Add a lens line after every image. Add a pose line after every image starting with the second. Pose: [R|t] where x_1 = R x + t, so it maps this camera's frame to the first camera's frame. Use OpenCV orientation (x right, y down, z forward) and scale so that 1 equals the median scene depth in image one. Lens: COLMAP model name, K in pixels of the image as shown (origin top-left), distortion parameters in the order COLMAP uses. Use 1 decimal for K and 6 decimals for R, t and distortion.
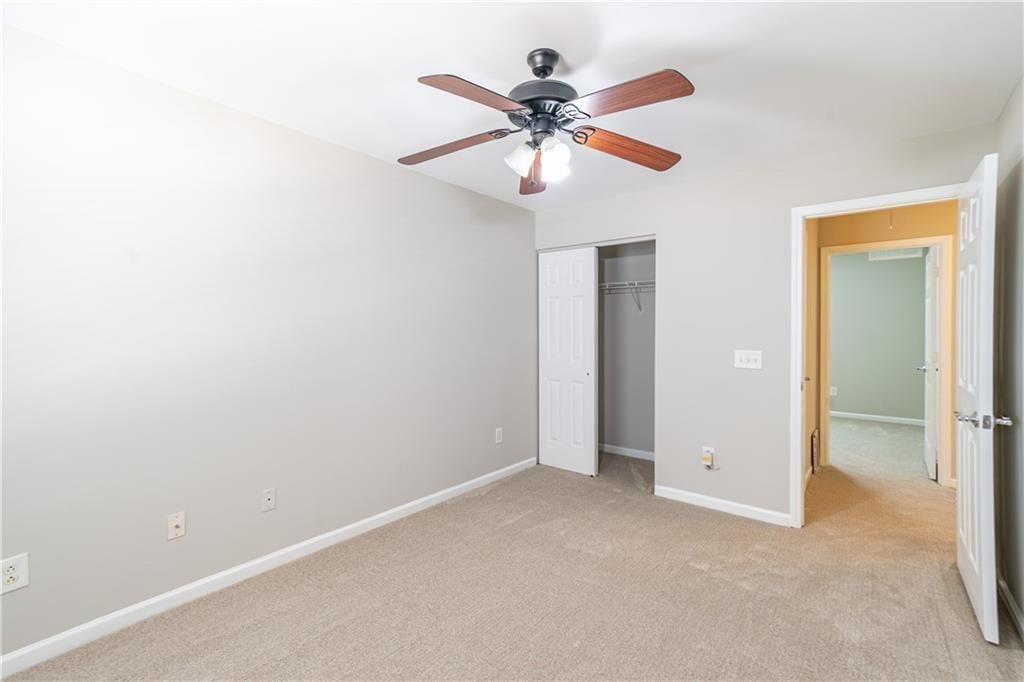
lens RADIAL K [[458.5, 0, 509.8], [0, 458.5, 320.7], [0, 0, 1]] dist [0.012532, 0.000769]
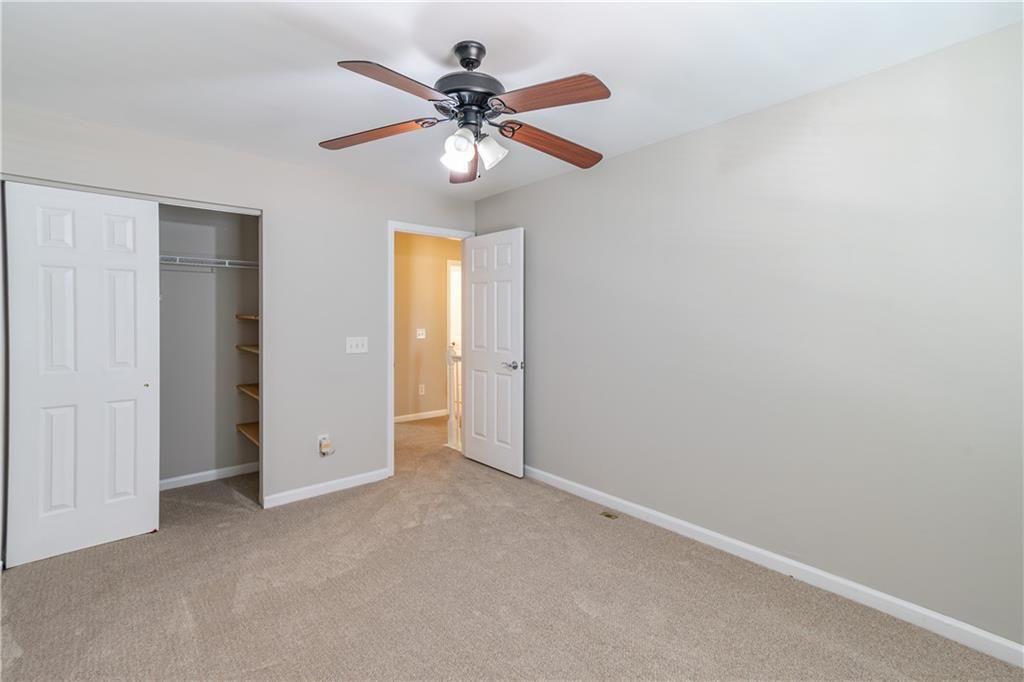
lens RADIAL K [[466.1, 0, 512.7], [0, 466.1, 310.0], [0, 0, 1]] dist [0.017814, 0.000583]
pose [[0.171828, 0.007929, 0.985095, -0.566959], [-0.015001, 0.999873, -0.005432, -0.001273], [-0.985013, -0.013844, 0.171925, 0.450590]]
